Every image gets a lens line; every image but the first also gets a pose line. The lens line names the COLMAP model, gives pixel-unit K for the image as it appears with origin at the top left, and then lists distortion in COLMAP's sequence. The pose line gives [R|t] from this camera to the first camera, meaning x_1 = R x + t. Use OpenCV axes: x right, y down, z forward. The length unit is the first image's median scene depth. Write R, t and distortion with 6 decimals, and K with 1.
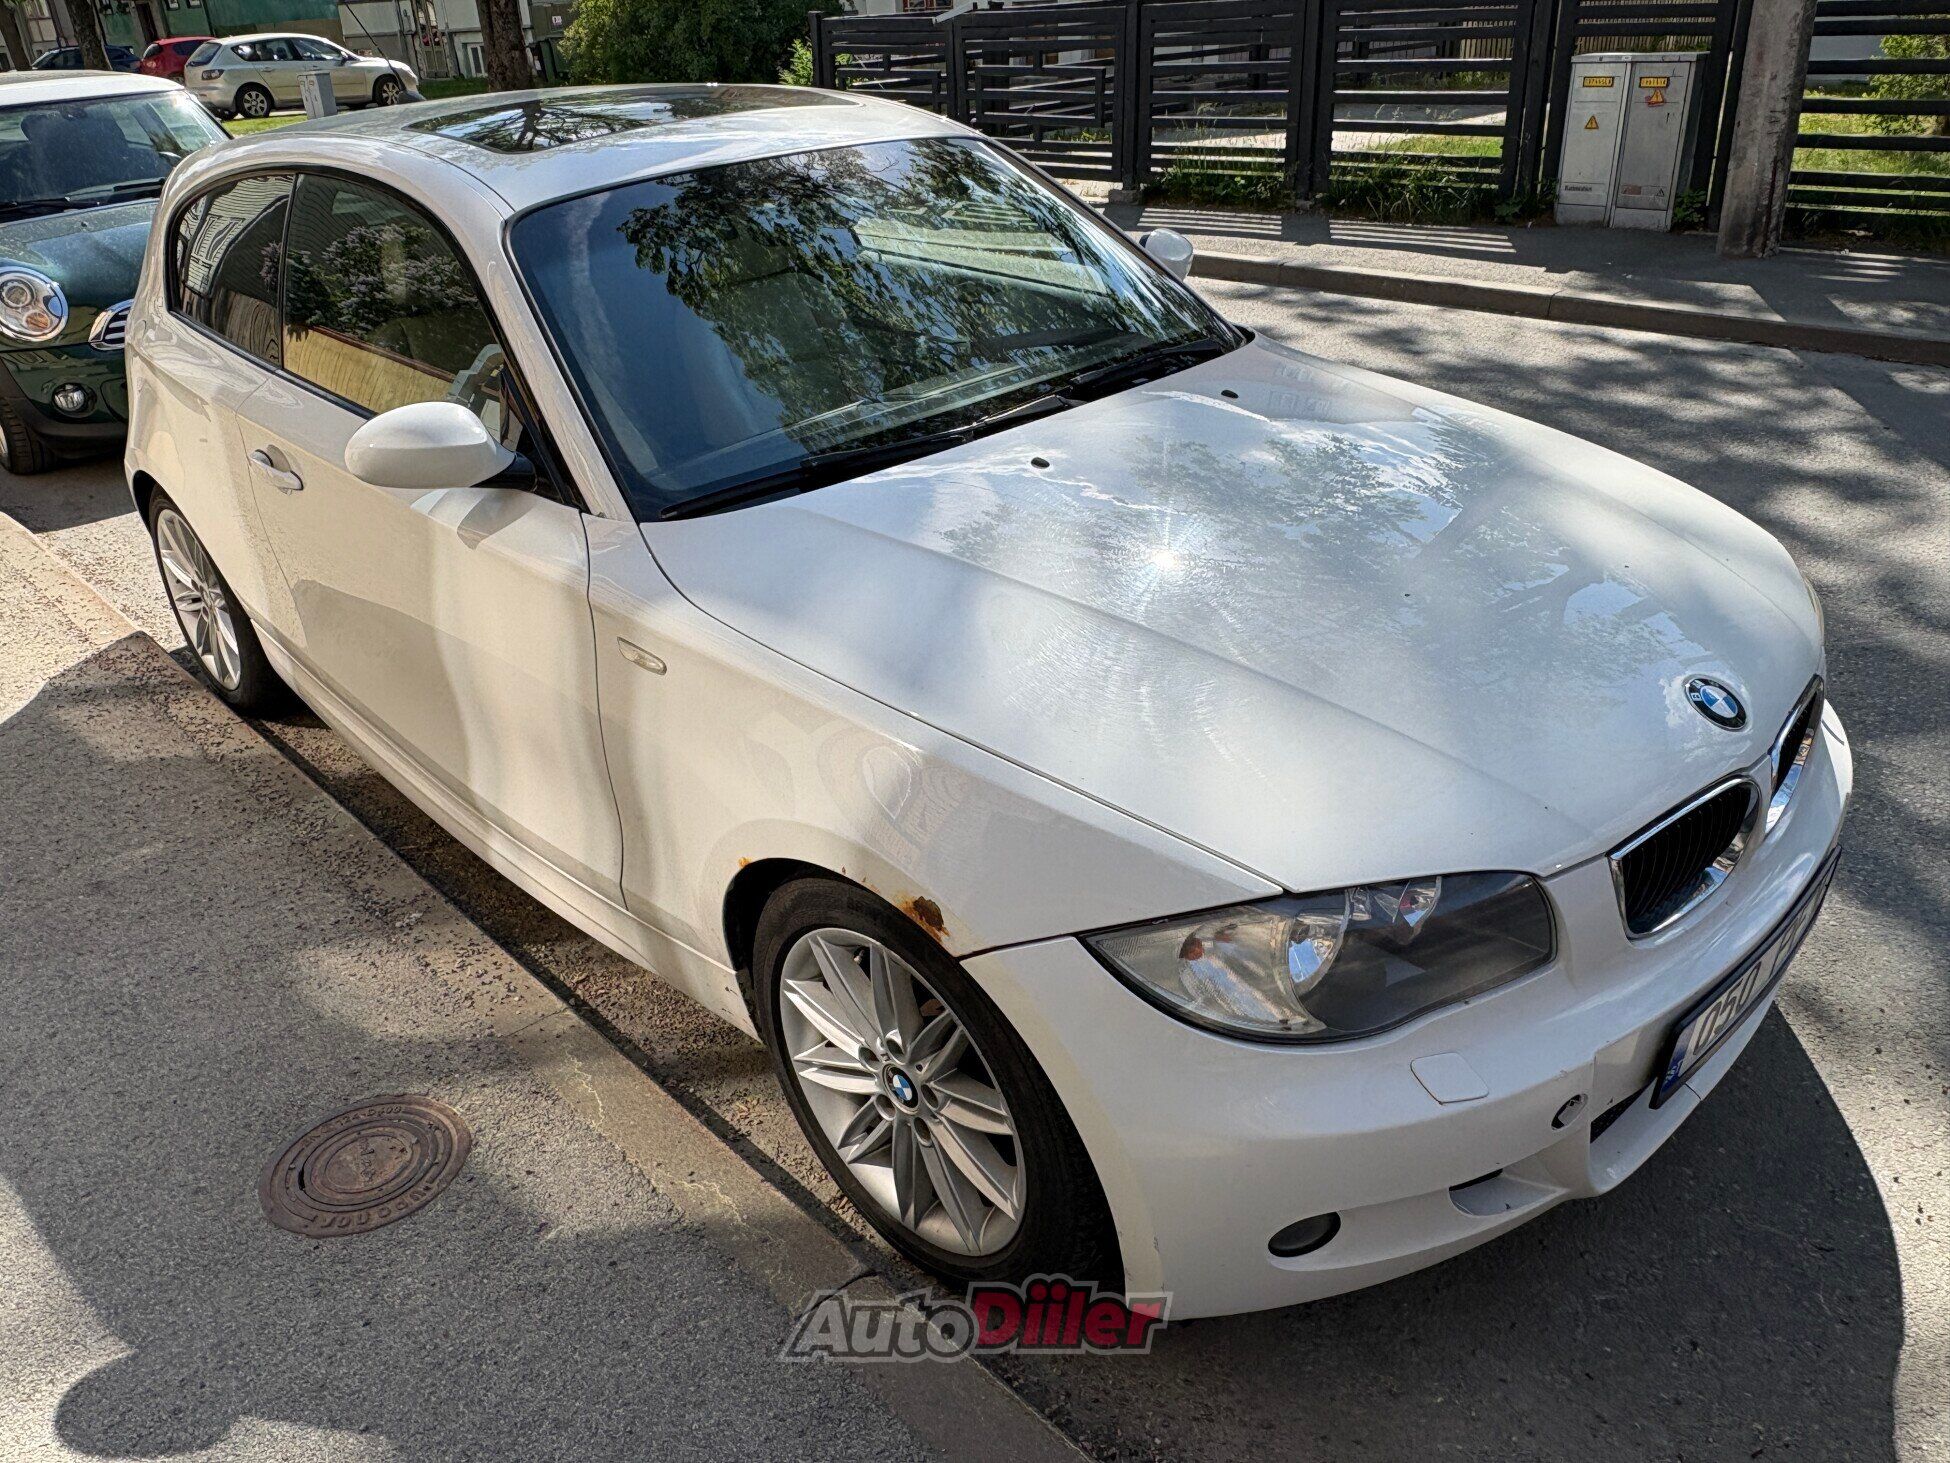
lens RADIAL K [[1496.5, 0, 975.0], [0, 1496.5, 731.5], [0, 0, 1]] dist [-0.000893, -0.000410]
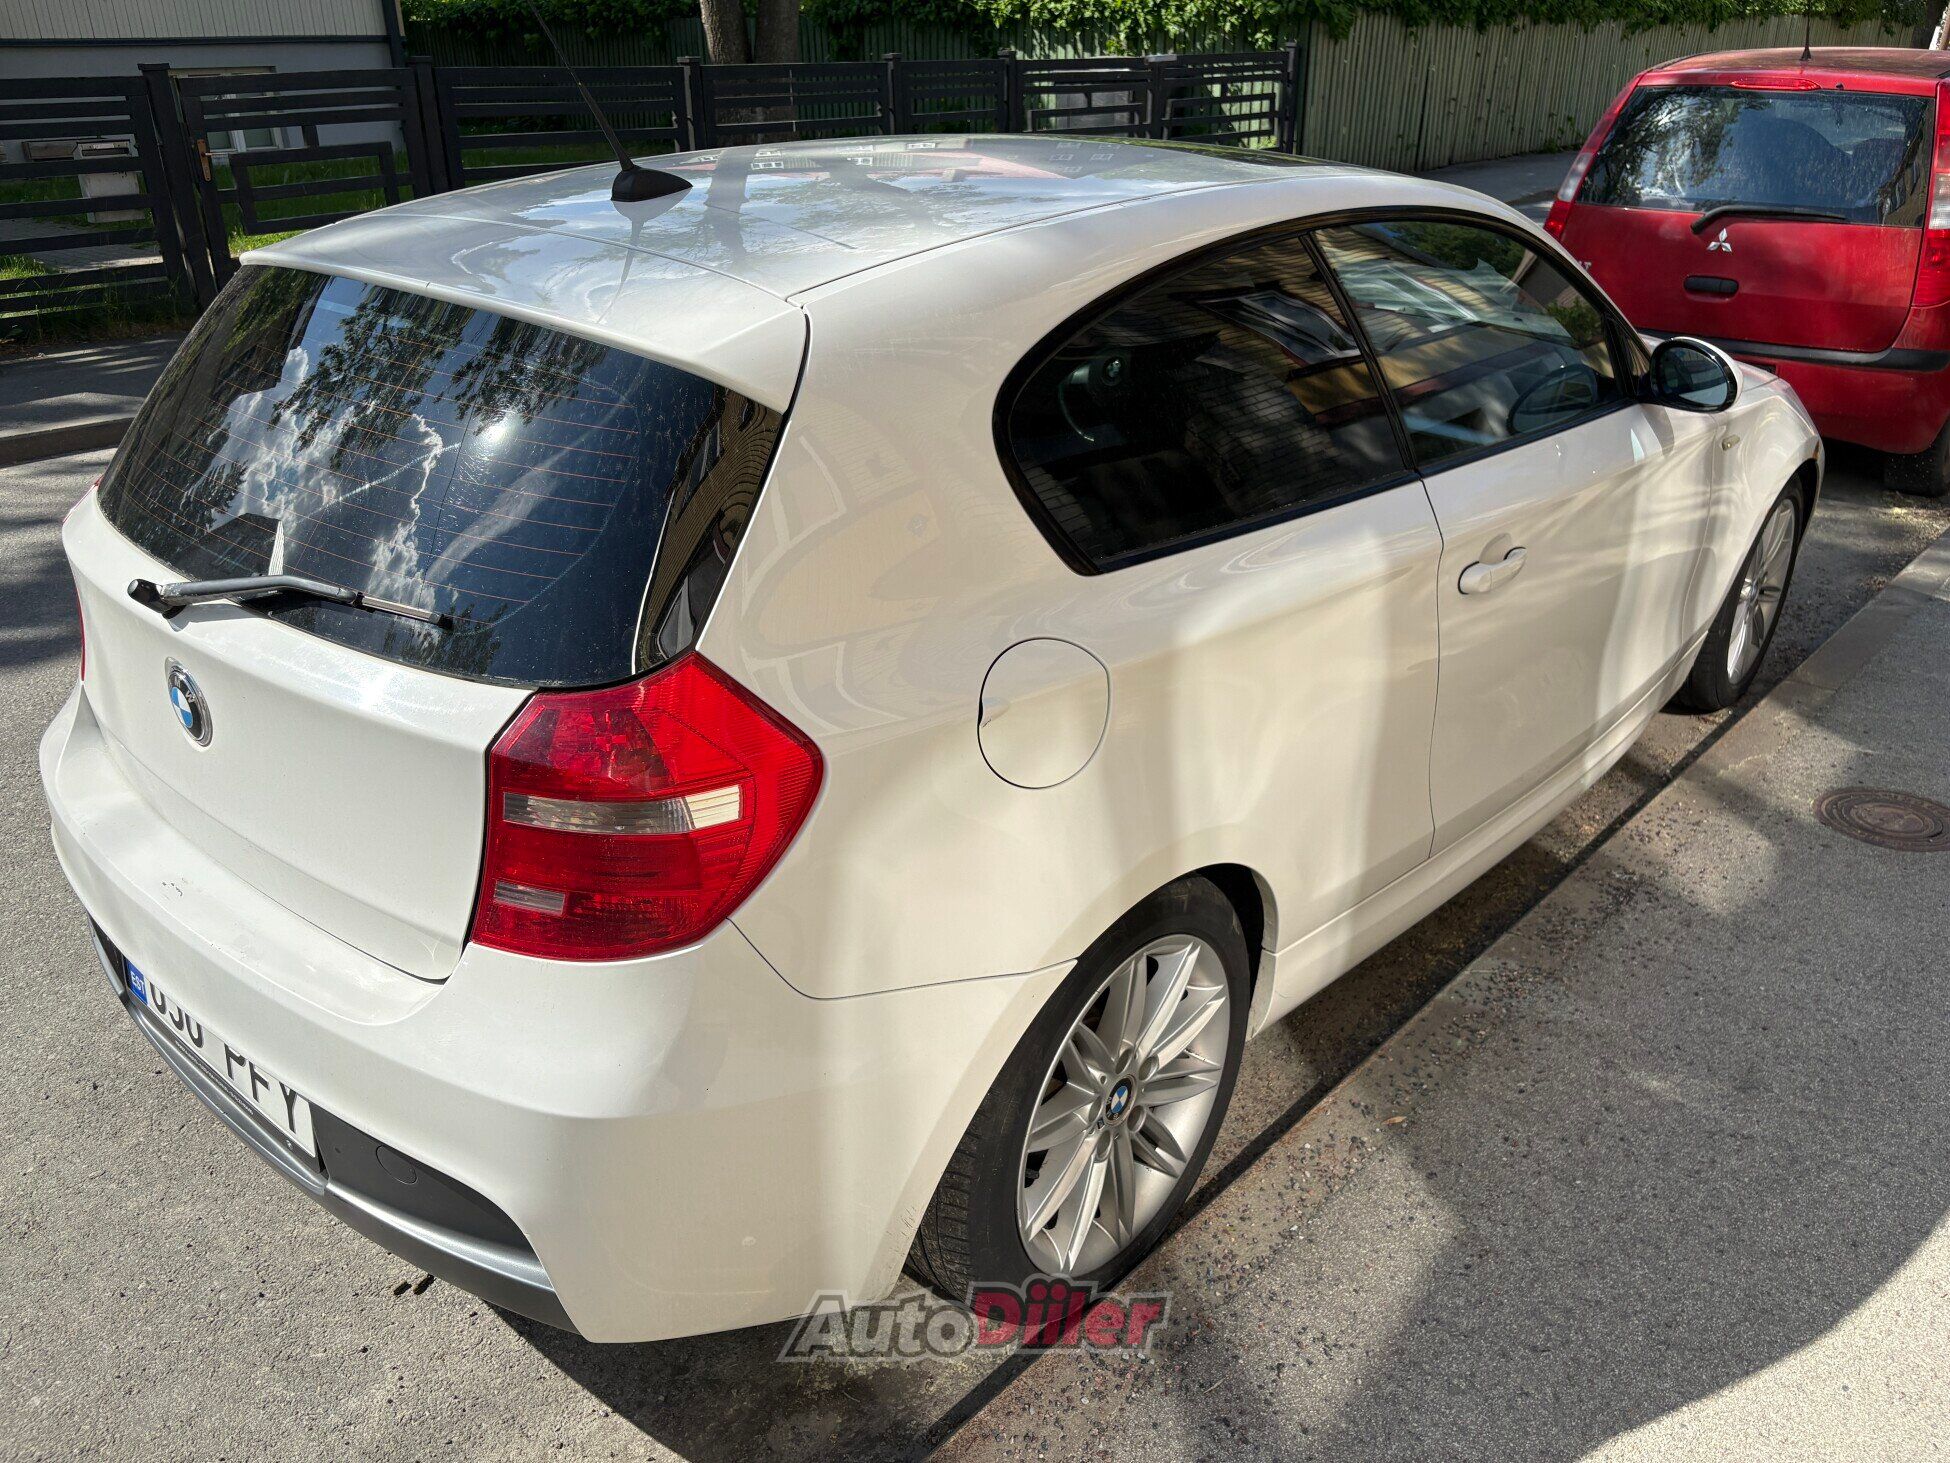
lens RADIAL K [[1477.5, 0, 975.0], [0, 1477.5, 731.5], [0, 0, 1]] dist [-0.002337, 0.000307]
pose [[-0.086765, -0.356085, 0.930417, -1.353707], [0.474698, 0.806321, 0.352859, -0.564318], [-0.875862, 0.472283, 0.099072, 1.351608]]
